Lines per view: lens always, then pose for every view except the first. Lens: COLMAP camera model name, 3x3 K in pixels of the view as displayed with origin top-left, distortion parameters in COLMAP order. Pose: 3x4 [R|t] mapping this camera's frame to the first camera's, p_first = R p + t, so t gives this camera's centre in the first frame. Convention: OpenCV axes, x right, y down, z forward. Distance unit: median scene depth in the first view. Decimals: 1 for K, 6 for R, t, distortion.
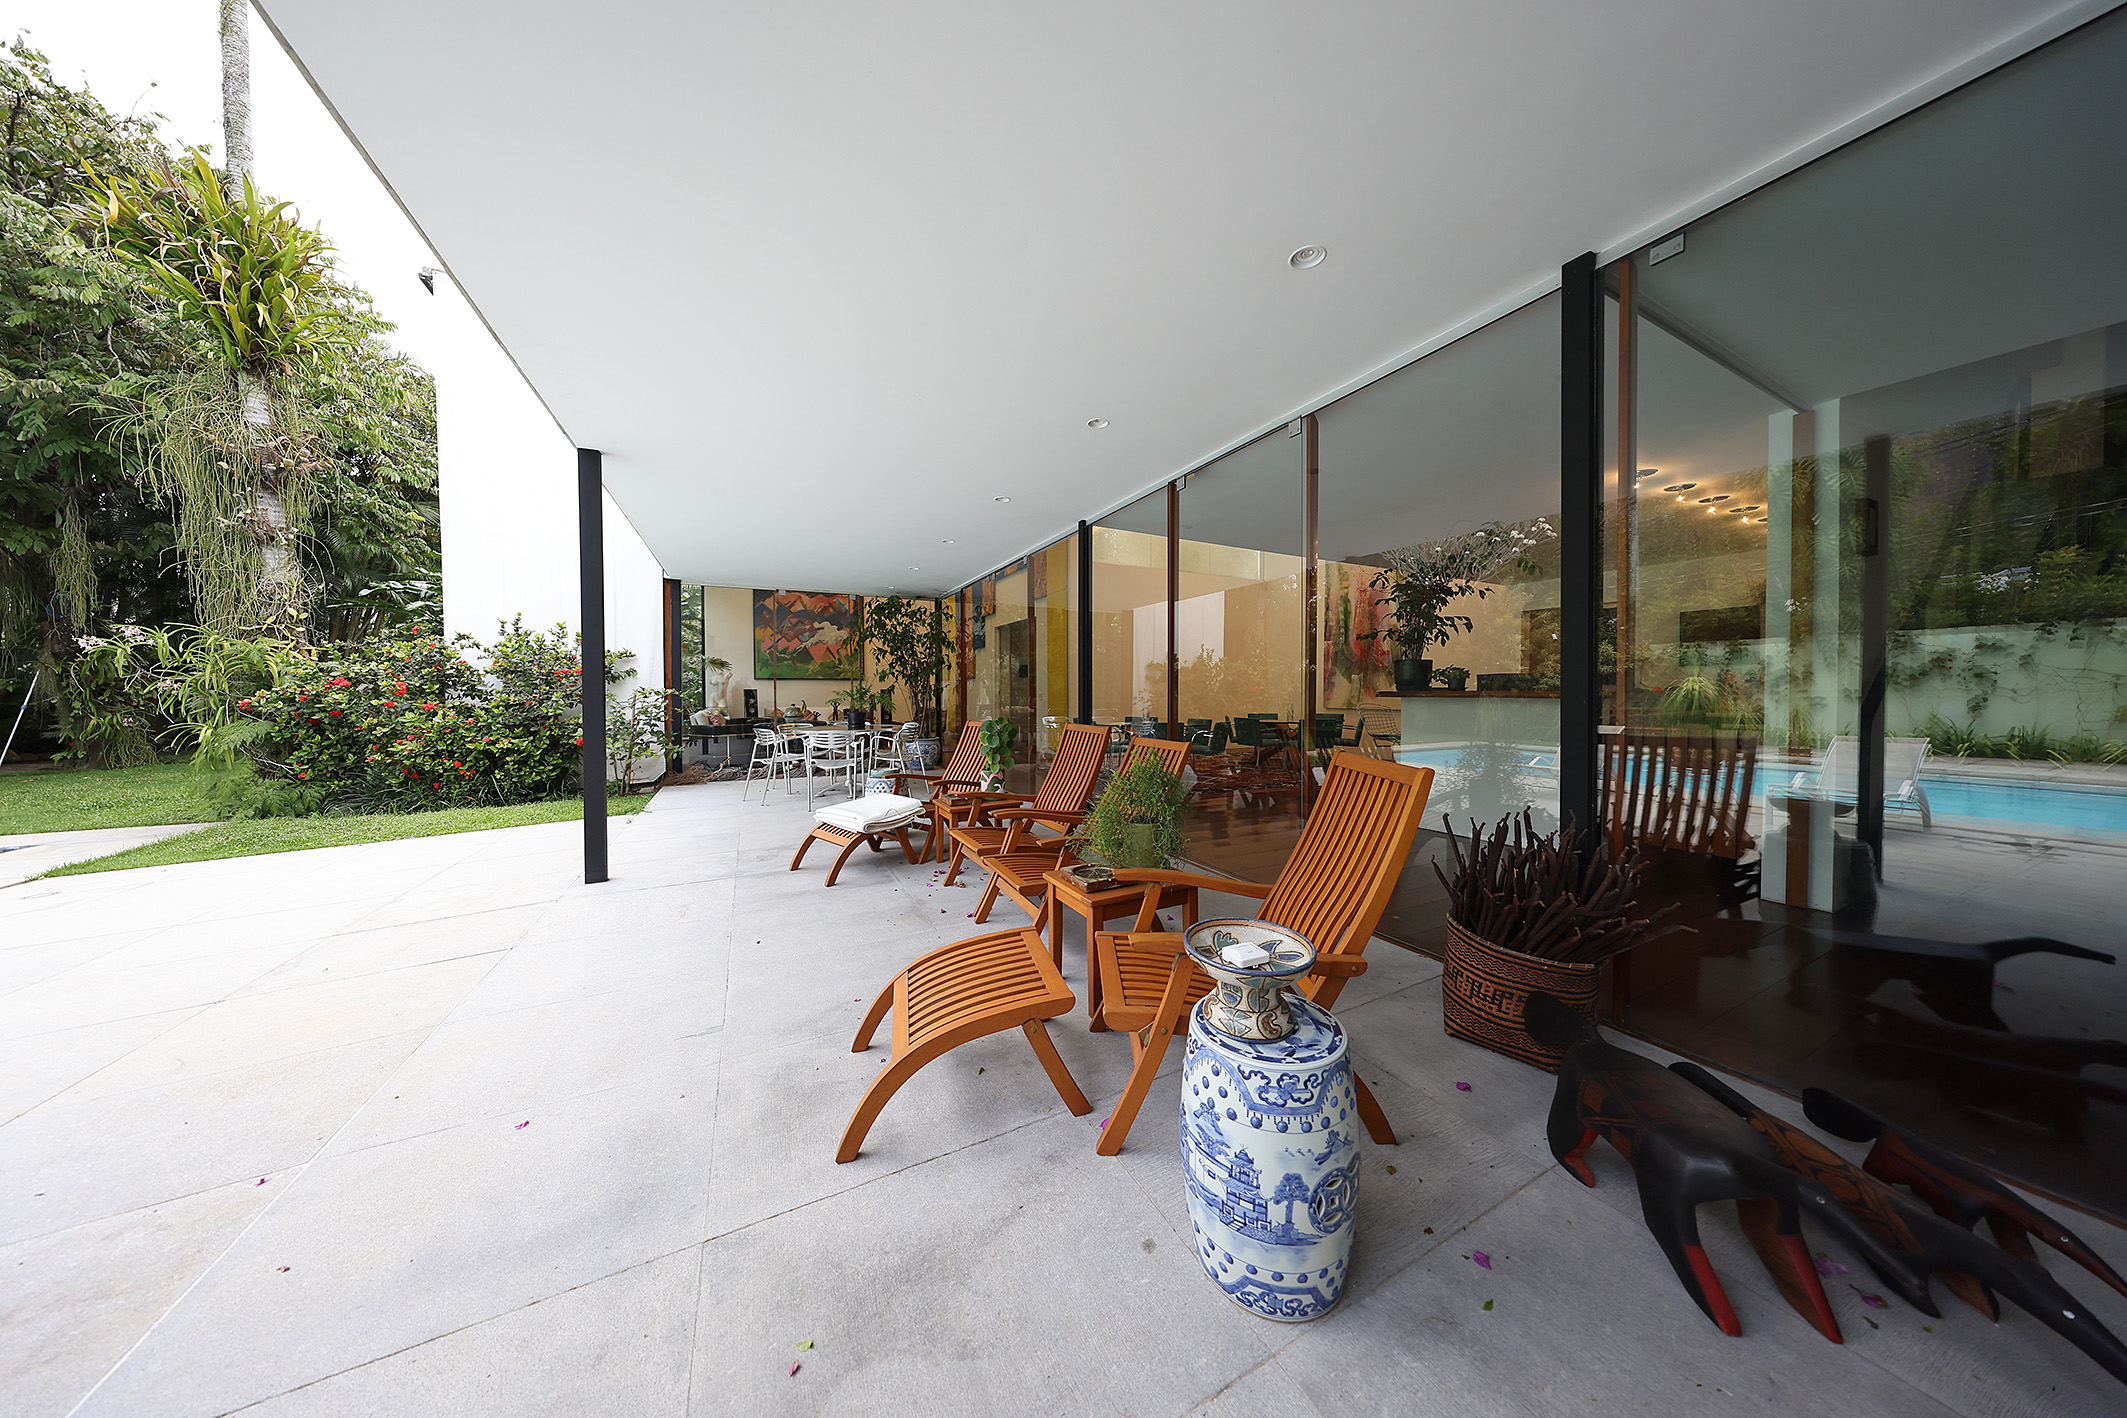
lens RADIAL K [[605.9, 0, 1058.9], [0, 605.9, 706.2], [0, 0, 1]] dist [0.001202, -0.000179]
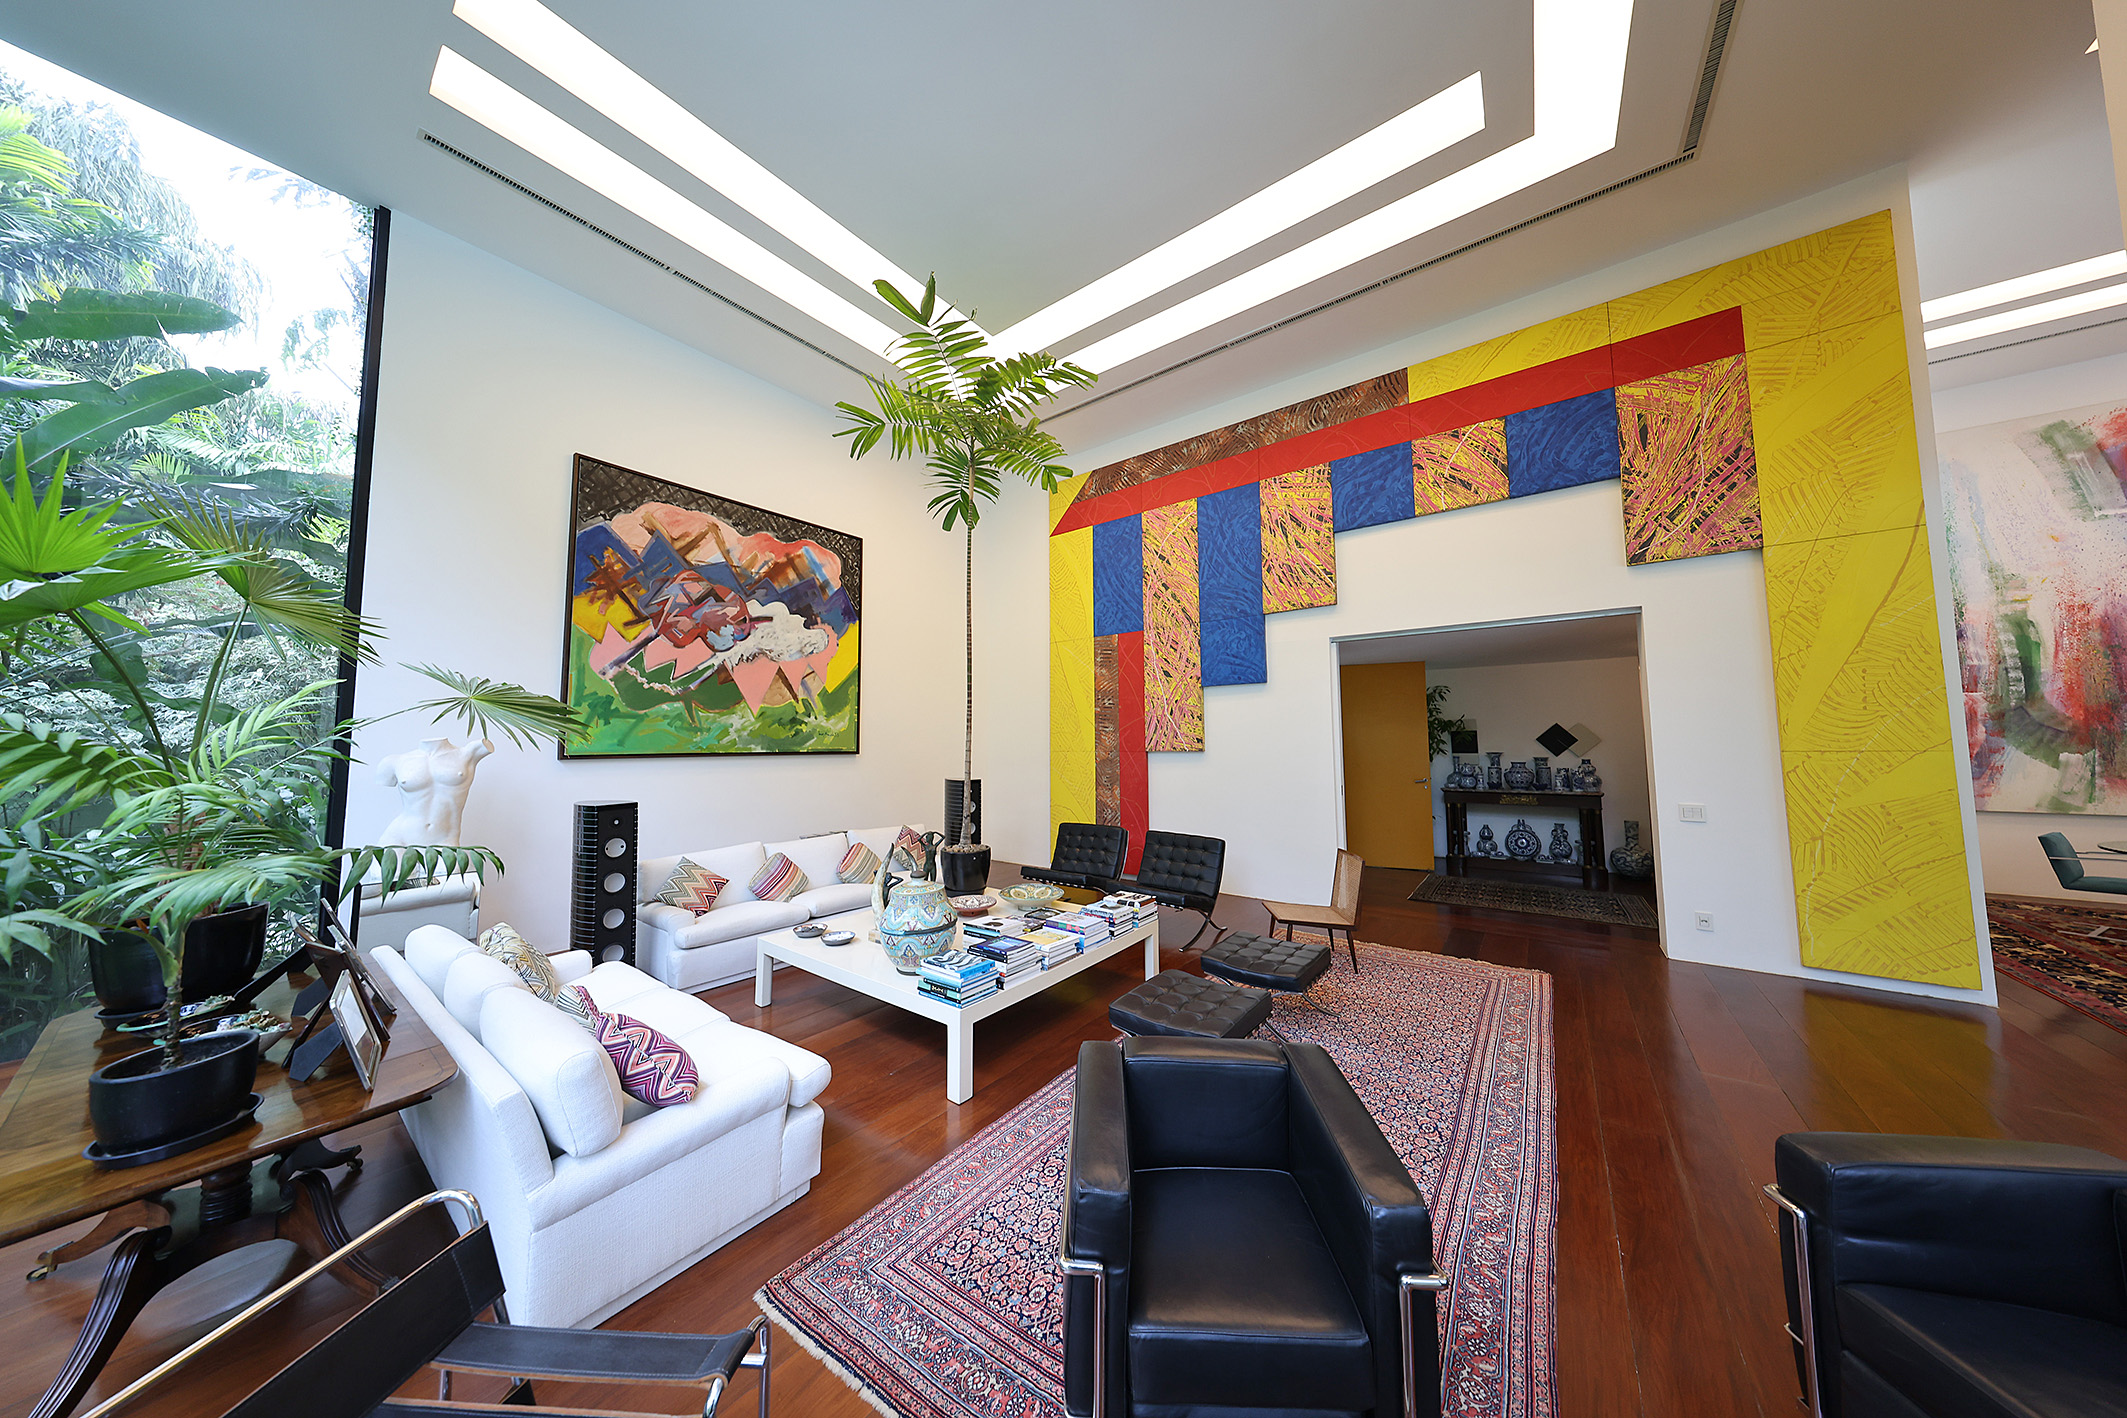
lens RADIAL K [[605.9, 0, 1065.6], [0, 605.9, 705.1], [0, 0, 1]] dist [0.001202, -0.000179]
pose [[0.899467, 0.023051, 0.436380, -0.402503], [0.014015, 0.996572, -0.081529, -0.042367], [-0.436764, 0.079449, 0.896061, 0.601918]]
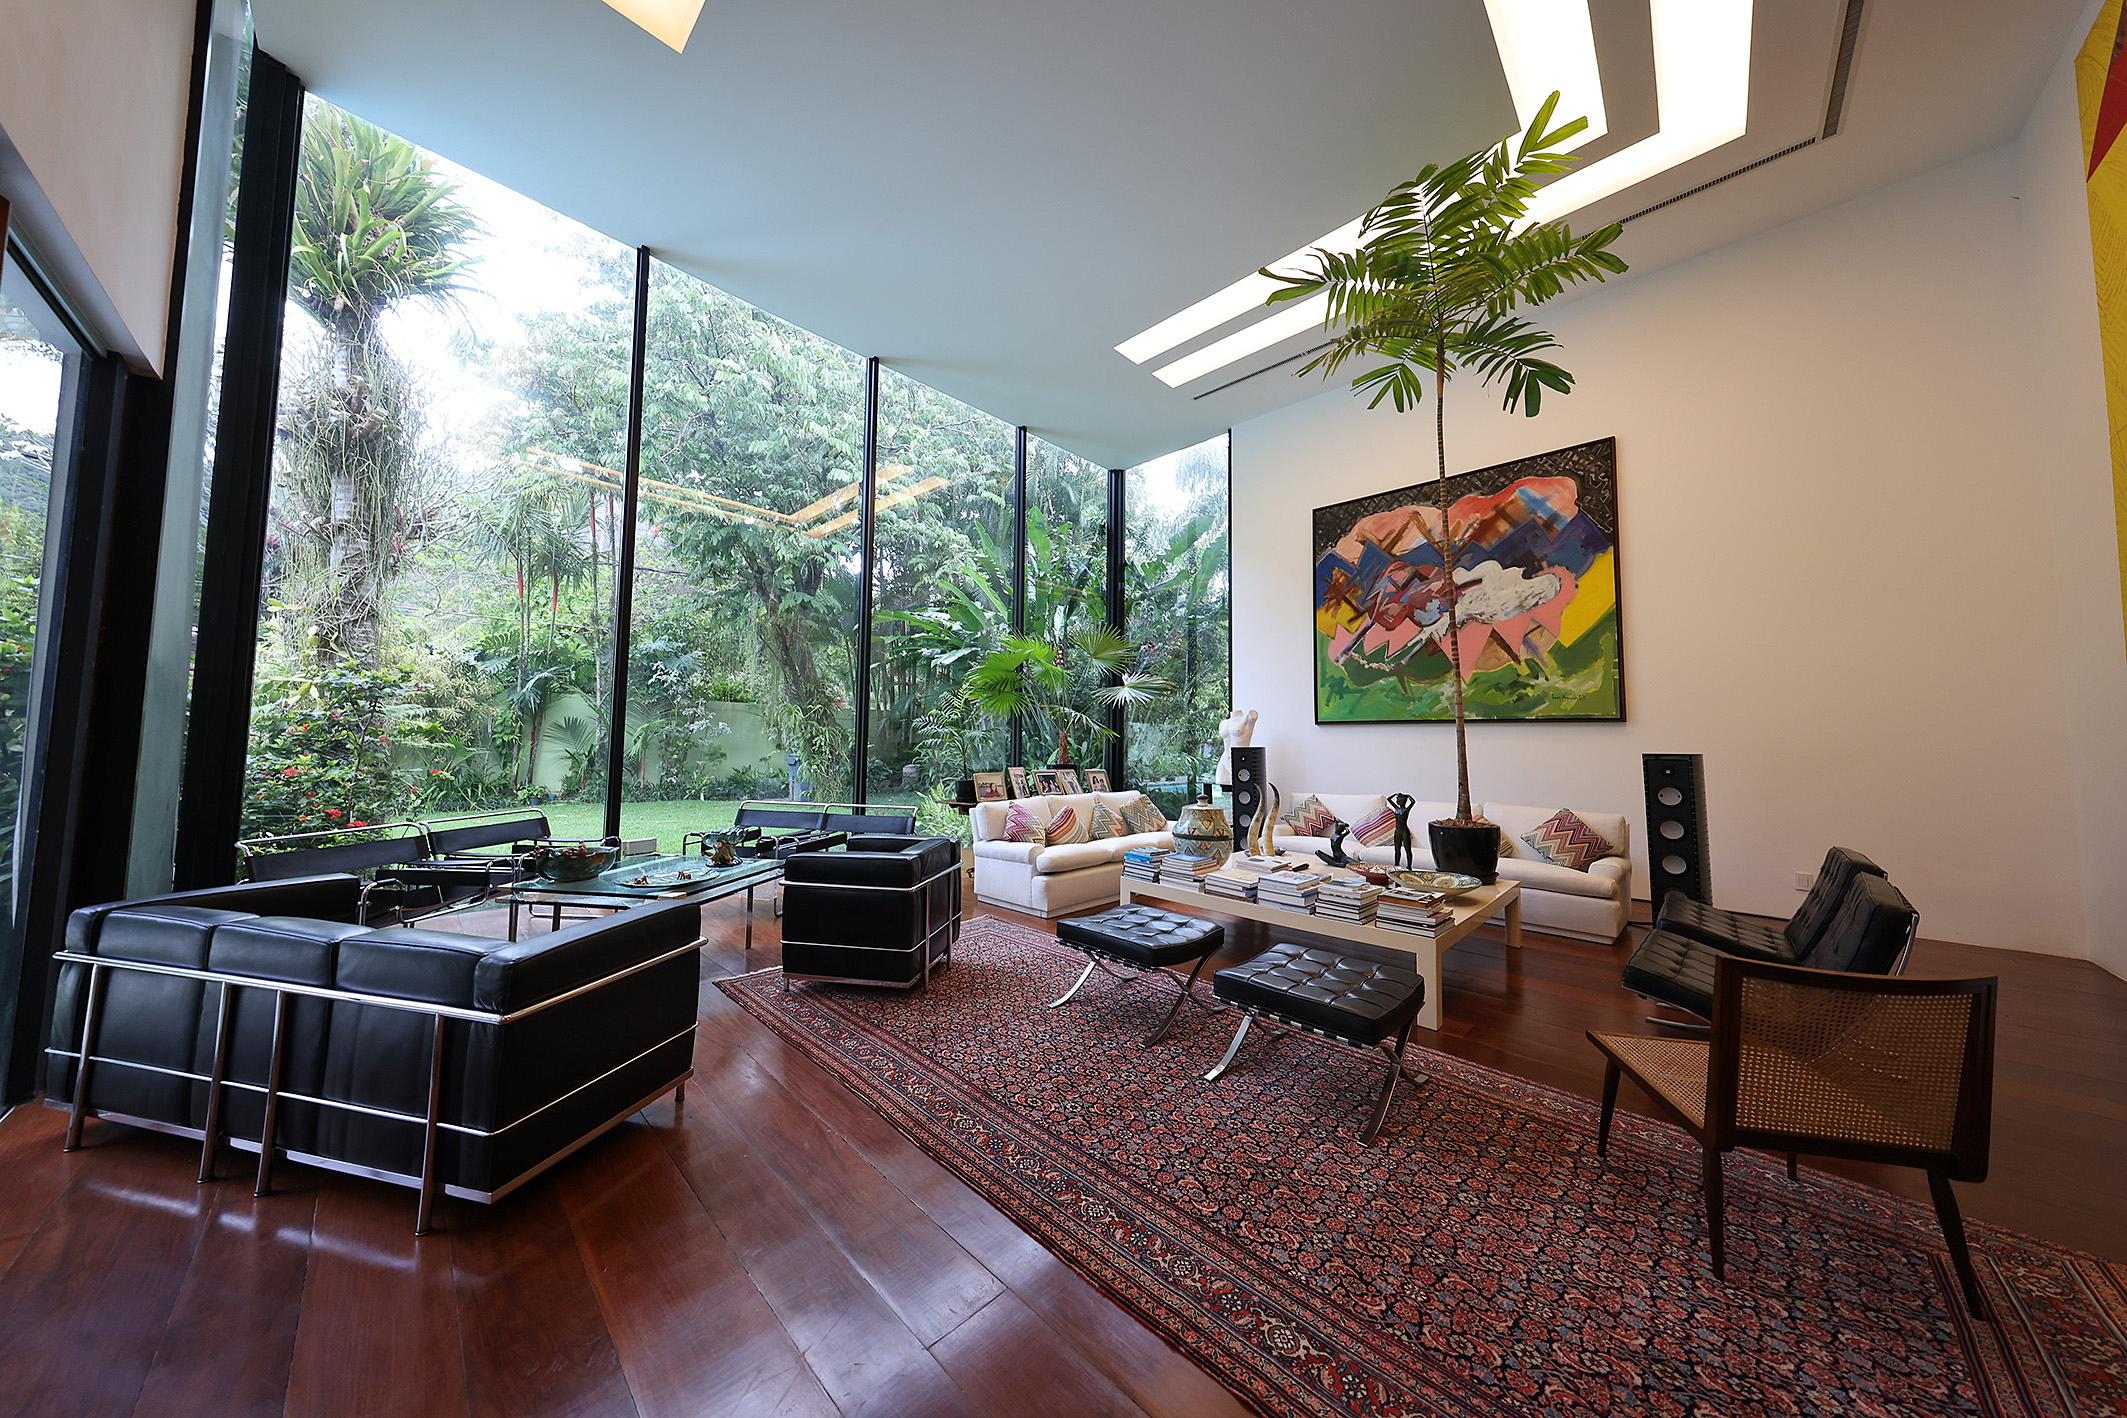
lens RADIAL K [[656.1, 0, 1082.2], [0, 656.1, 696.6], [0, 0, 1]] dist [0.005578, 0.000030]
pose [[0.355539, -0.060753, -0.932685, -0.111368], [-0.029148, 0.996679, -0.076032, -0.022613], [0.934207, 0.054218, 0.352588, 0.662998]]
